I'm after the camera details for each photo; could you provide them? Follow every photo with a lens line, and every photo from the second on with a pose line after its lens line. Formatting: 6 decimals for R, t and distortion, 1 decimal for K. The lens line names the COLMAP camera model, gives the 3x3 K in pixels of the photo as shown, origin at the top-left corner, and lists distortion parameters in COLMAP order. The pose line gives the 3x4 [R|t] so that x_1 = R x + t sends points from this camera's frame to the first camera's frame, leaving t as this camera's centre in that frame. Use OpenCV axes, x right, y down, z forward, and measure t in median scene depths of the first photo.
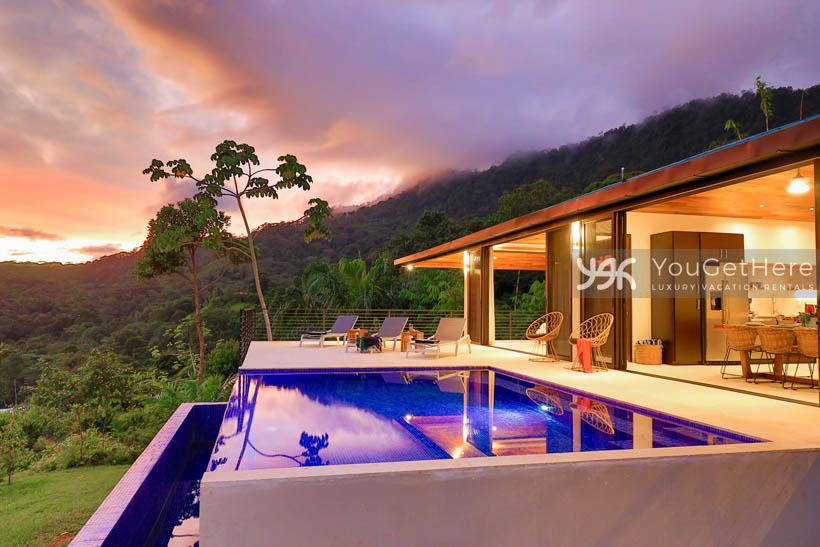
lens RADIAL K [[605.2, 0, 415.7], [0, 605.2, 269.4], [0, 0, 1]] dist [-0.000872, 0.003576]
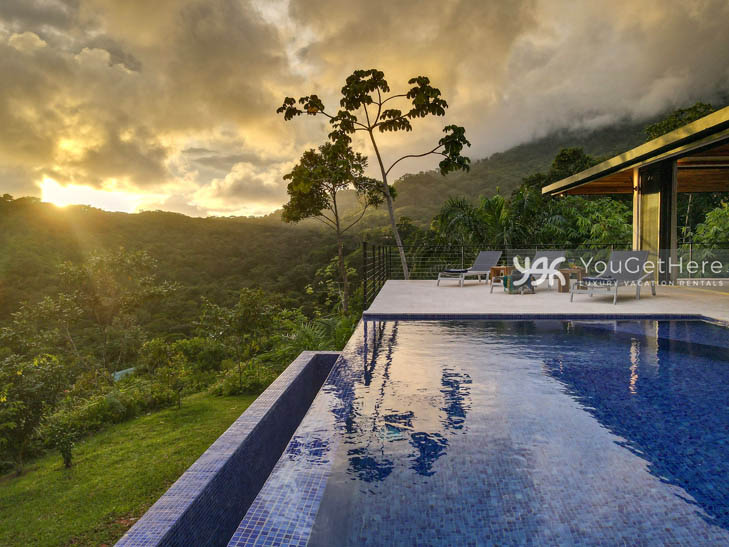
lens RADIAL K [[552.1, 0, 359.5], [0, 552.1, 274.6], [0, 0, 1]] dist [-0.005584, 0.003099]
pose [[0.945235, -0.004483, -0.326360, -0.025048], [0.039935, 0.993982, 0.102009, 0.016929], [0.323939, -0.109456, 0.939725, 0.145575]]
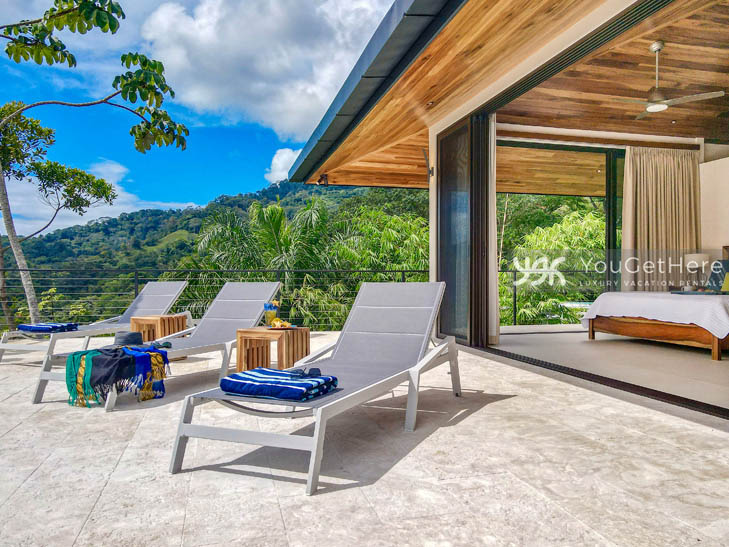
lens RADIAL K [[585.2, 0, 389.0], [0, 585.2, 275.2], [0, 0, 1]] dist [0.037568, -0.005803]
pose [[0.999589, -0.013795, 0.025149, 0.032340], [0.012283, 0.998164, 0.059313, 0.041937], [-0.025921, -0.058980, 0.997923, 0.489478]]
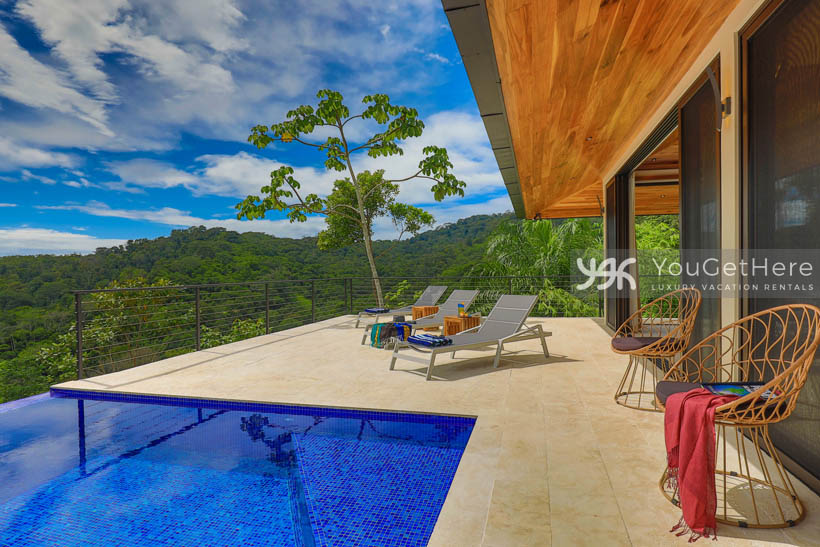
lens RADIAL K [[490.3, 0, 411.7], [0, 490.3, 267.9], [0, 0, 1]] dist [-0.024698, 0.001069]
pose [[0.877402, -0.024320, -0.479139, 0.136900], [0.053516, 0.997443, 0.047372, 0.019095], [0.476761, -0.067206, 0.876460, 0.375273]]
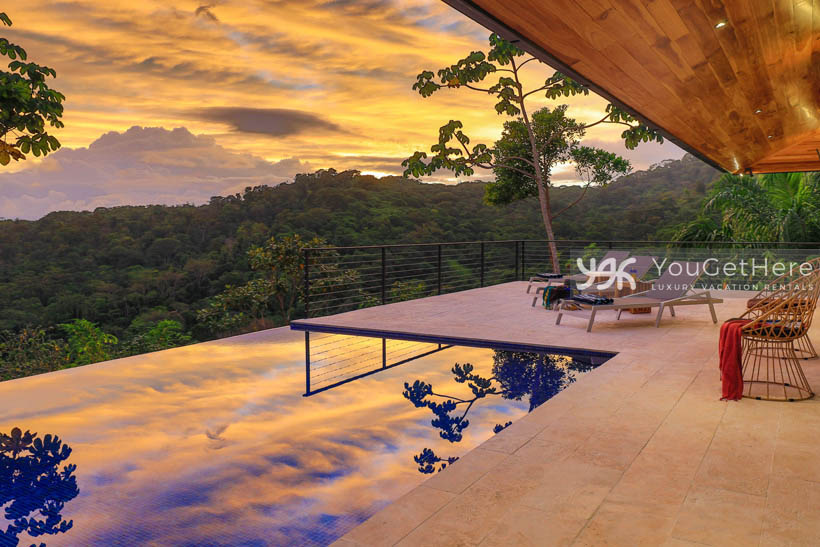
lens RADIAL K [[673.2, 0, 410.5], [0, 673.2, 269.9], [0, 0, 1]] dist [0.002265, 0.005556]
pose [[0.705288, 0.031584, -0.708217, 0.231929], [0.055186, 0.993530, 0.099266, 0.006540], [0.706770, -0.109094, 0.698981, 0.243429]]
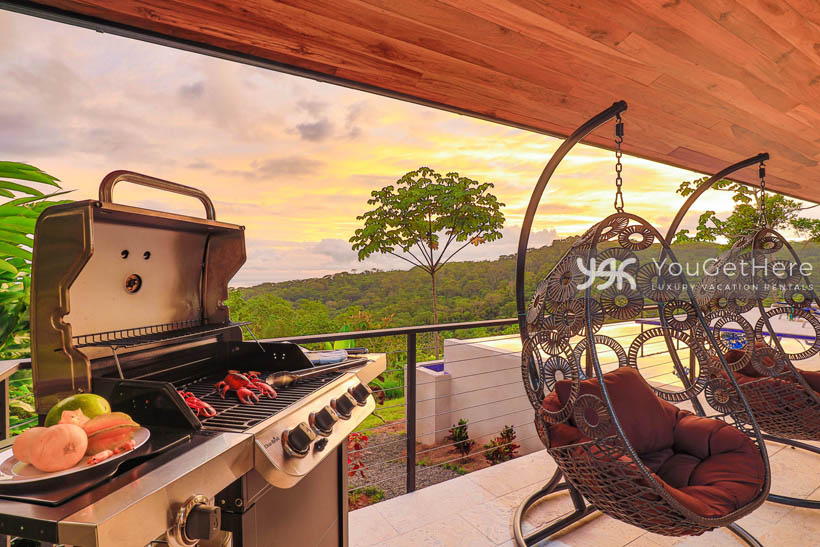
lens RADIAL K [[418.3, 0, 414.7], [0, 418.3, 272.7], [0, 0, 1]] dist [-0.019691, 0.000300]
pose [[0.291666, -0.017264, -0.956365, 0.317043], [0.066981, 0.997751, 0.002416, -0.003966], [0.954172, -0.064763, 0.292166, 0.045130]]
